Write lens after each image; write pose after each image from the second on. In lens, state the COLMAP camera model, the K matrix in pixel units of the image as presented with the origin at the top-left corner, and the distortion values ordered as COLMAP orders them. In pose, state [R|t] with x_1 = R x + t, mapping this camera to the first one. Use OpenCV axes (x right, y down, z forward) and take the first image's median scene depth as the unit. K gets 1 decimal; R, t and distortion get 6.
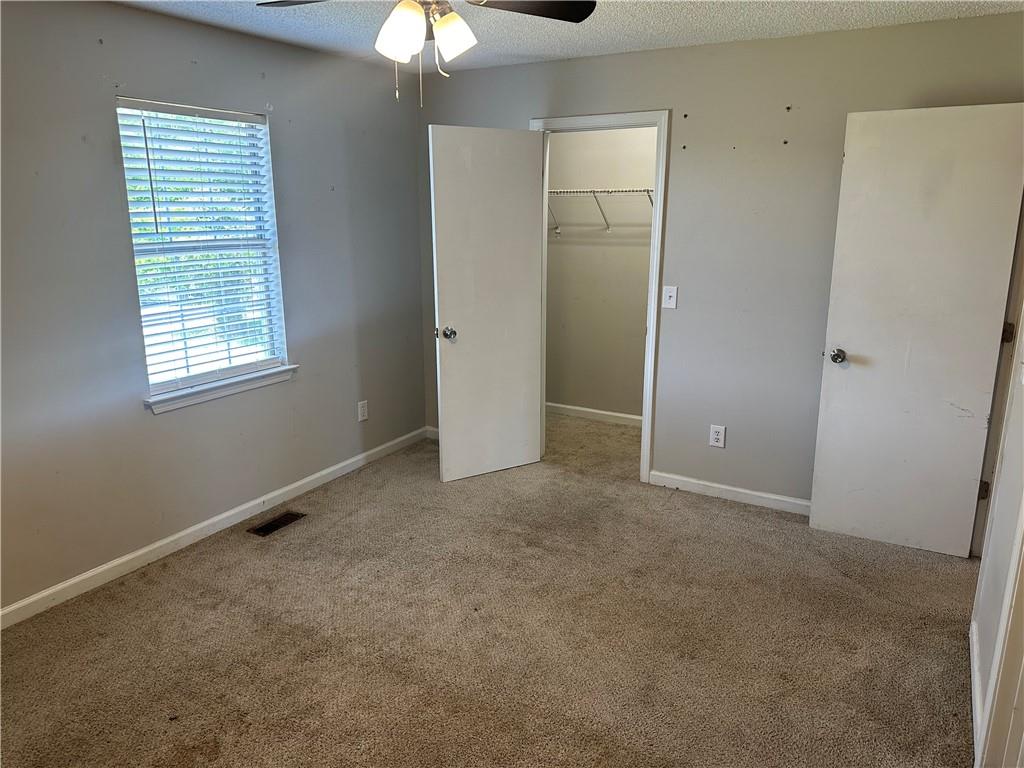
lens RADIAL K [[717.7, 0, 512.9], [0, 717.7, 382.1], [0, 0, 1]] dist [0.046127, -0.059504]
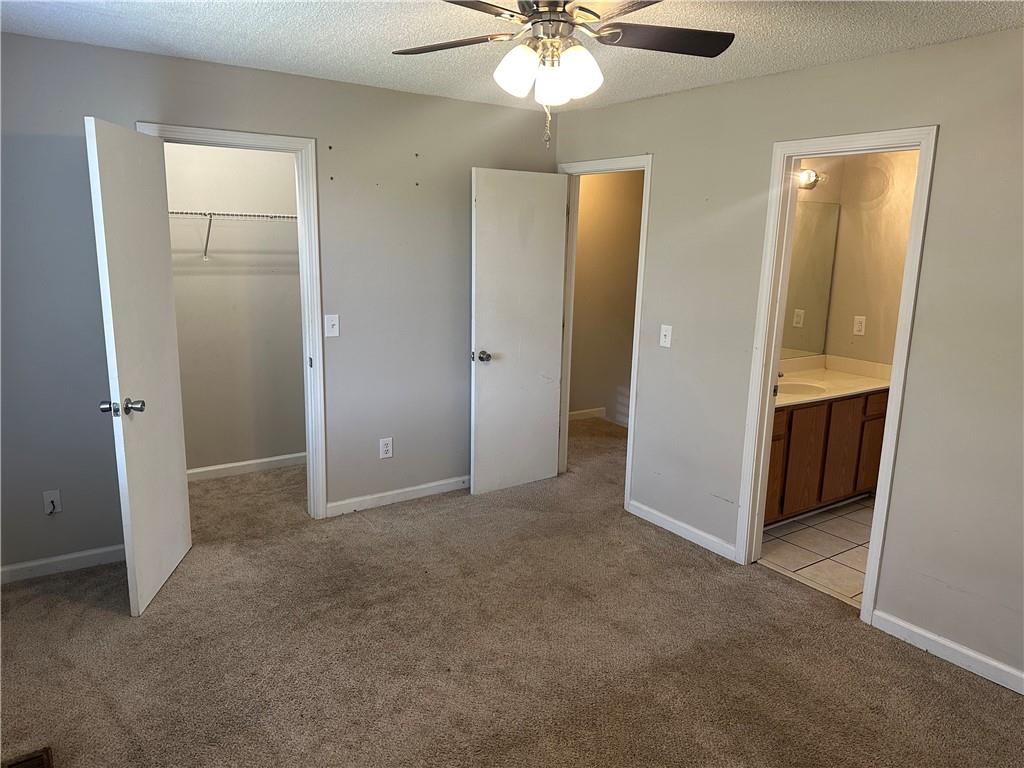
lens RADIAL K [[717.7, 0, 513.9], [0, 717.7, 381.4], [0, 0, 1]] dist [0.046127, -0.059504]
pose [[0.413379, -0.173093, 0.893956, -0.587711], [0.194175, 0.975940, 0.099178, -0.093155], [-0.889614, 0.132586, 0.437044, 0.350056]]
